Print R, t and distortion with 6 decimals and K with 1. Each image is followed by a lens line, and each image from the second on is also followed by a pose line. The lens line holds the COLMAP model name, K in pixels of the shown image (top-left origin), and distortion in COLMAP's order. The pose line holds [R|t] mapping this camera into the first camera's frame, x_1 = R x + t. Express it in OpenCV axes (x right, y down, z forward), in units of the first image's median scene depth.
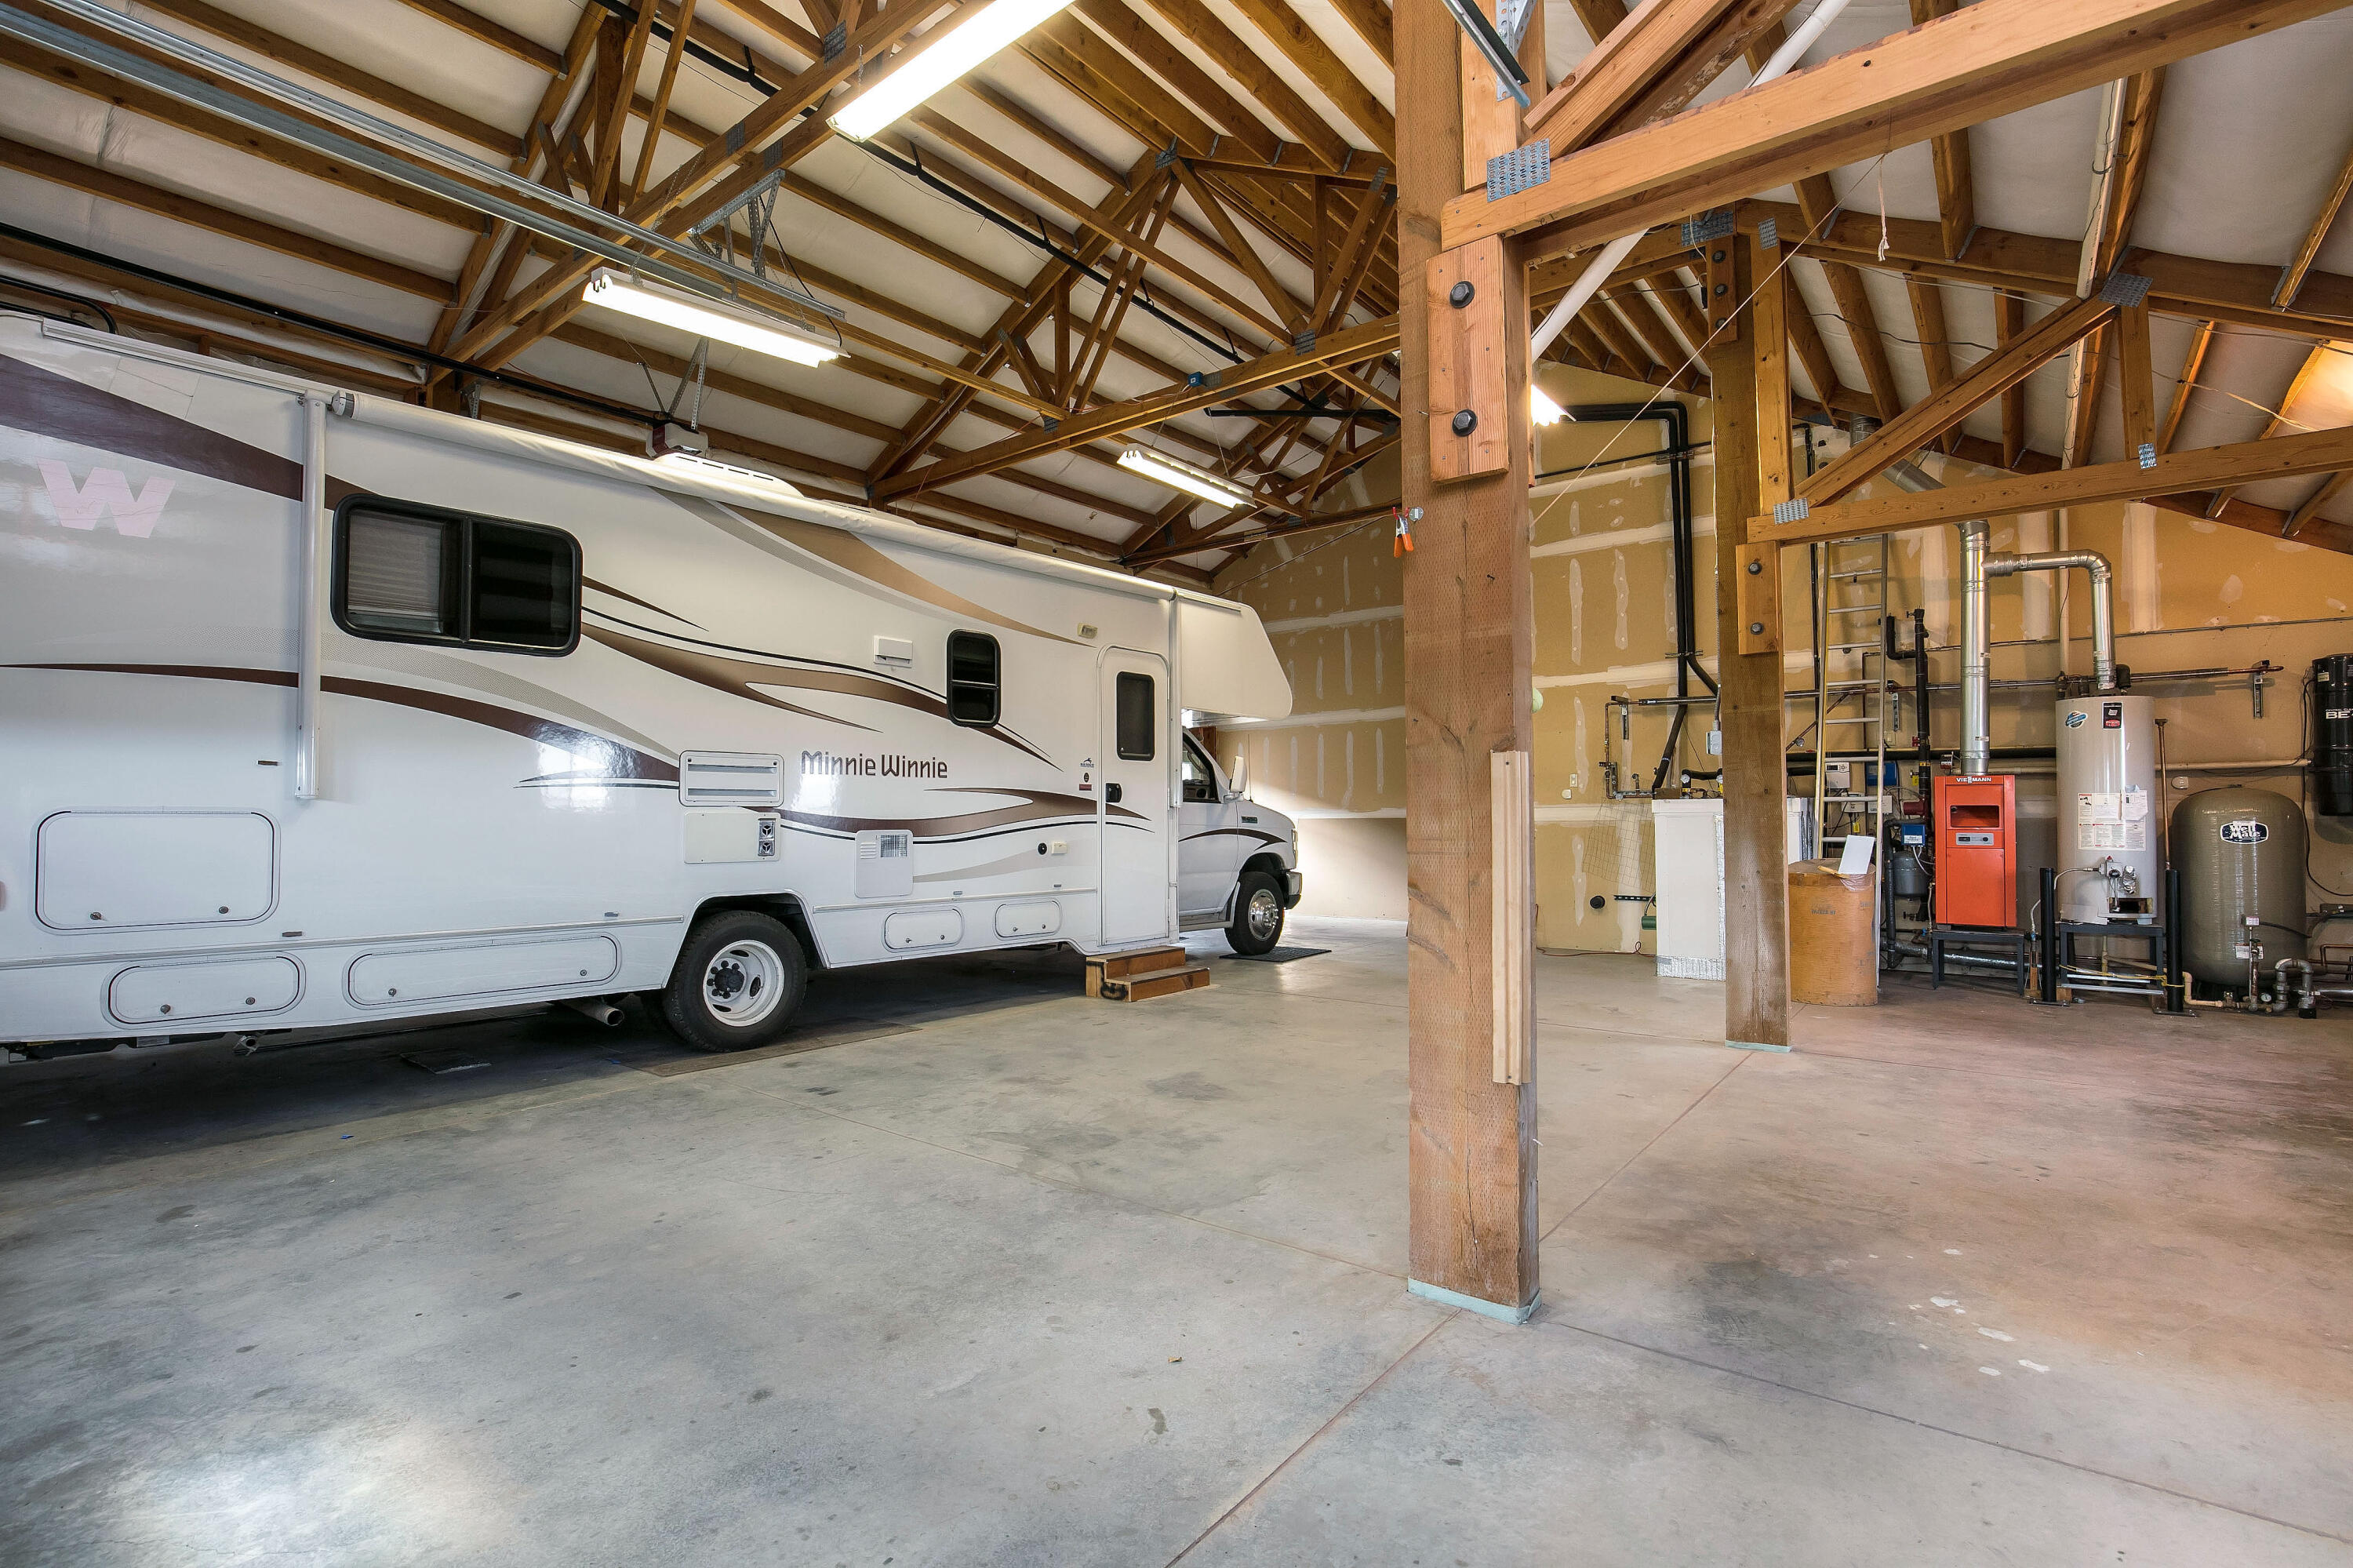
lens RADIAL K [[1086.4, 0, 1176.5], [0, 1086.4, 784.0], [0, 0, 1]] dist [0.000209, -0.000110]
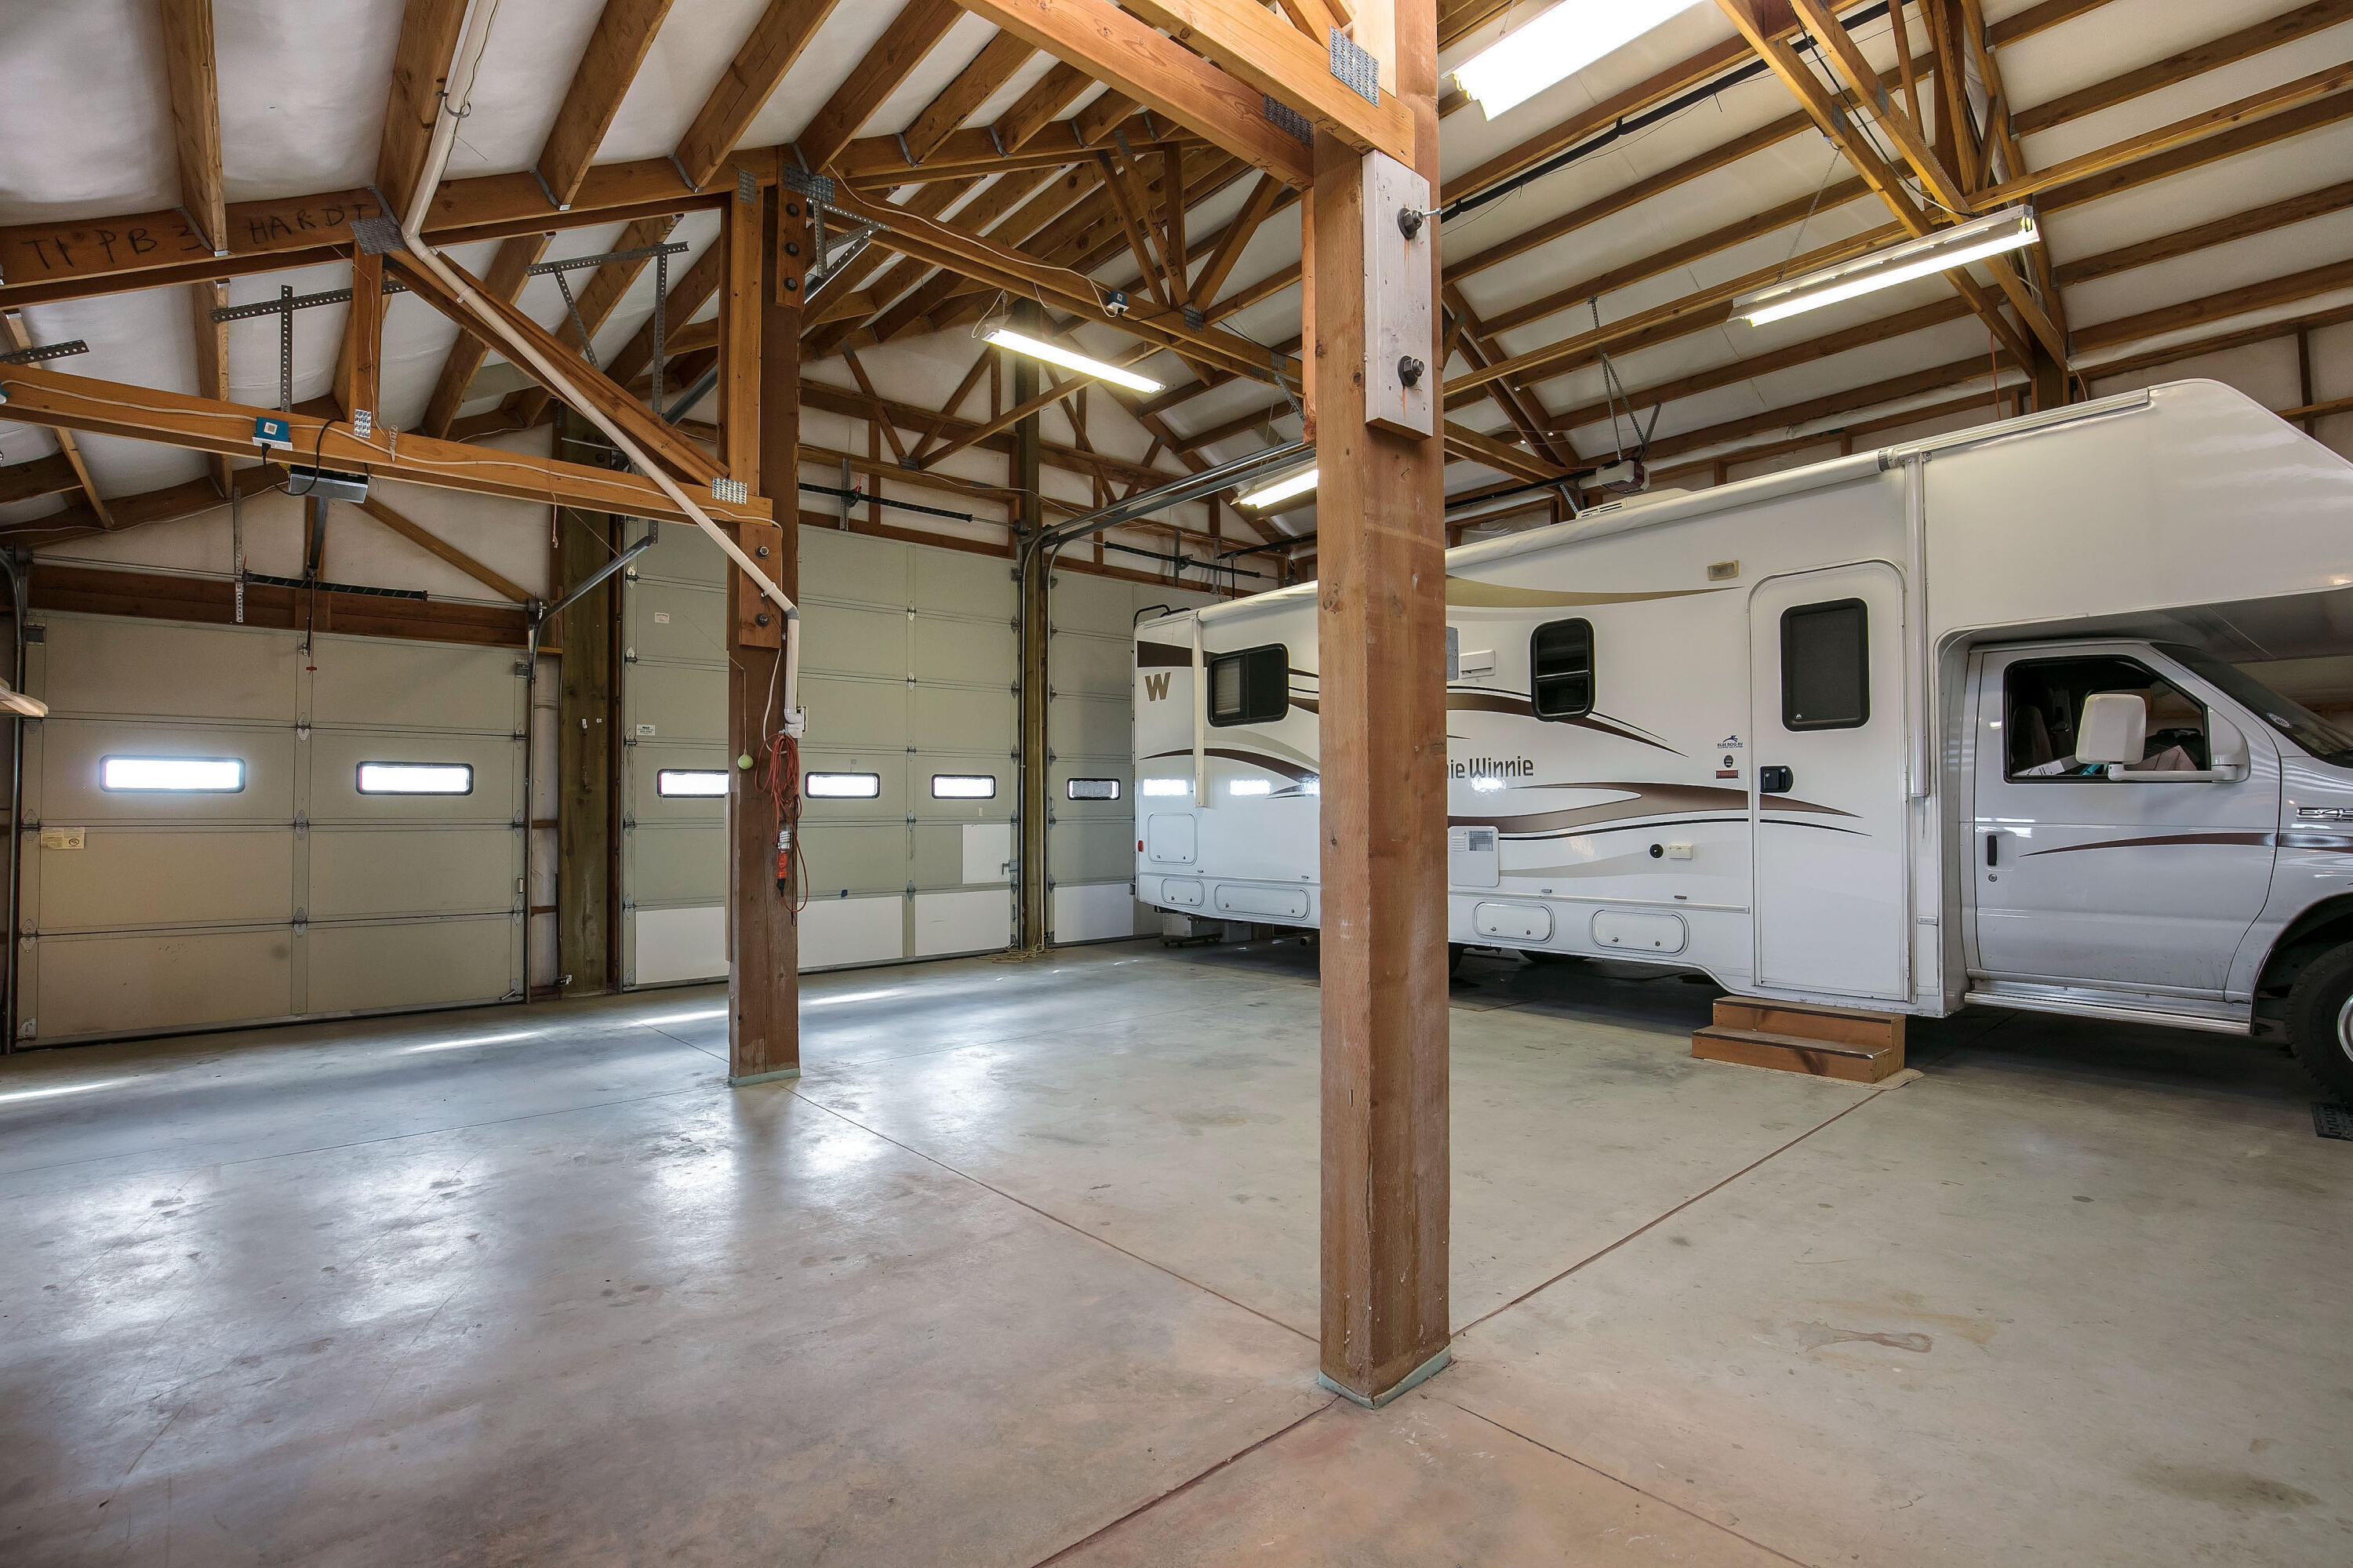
lens RADIAL K [[1086.4, 0, 1176.5], [0, 1086.4, 784.0], [0, 0, 1]] dist [0.000209, -0.000110]
pose [[-0.166906, -0.023772, -0.985686, 0.778727], [0.042300, 0.998616, -0.031247, 0.018540], [0.985065, -0.046910, -0.165669, 0.785179]]
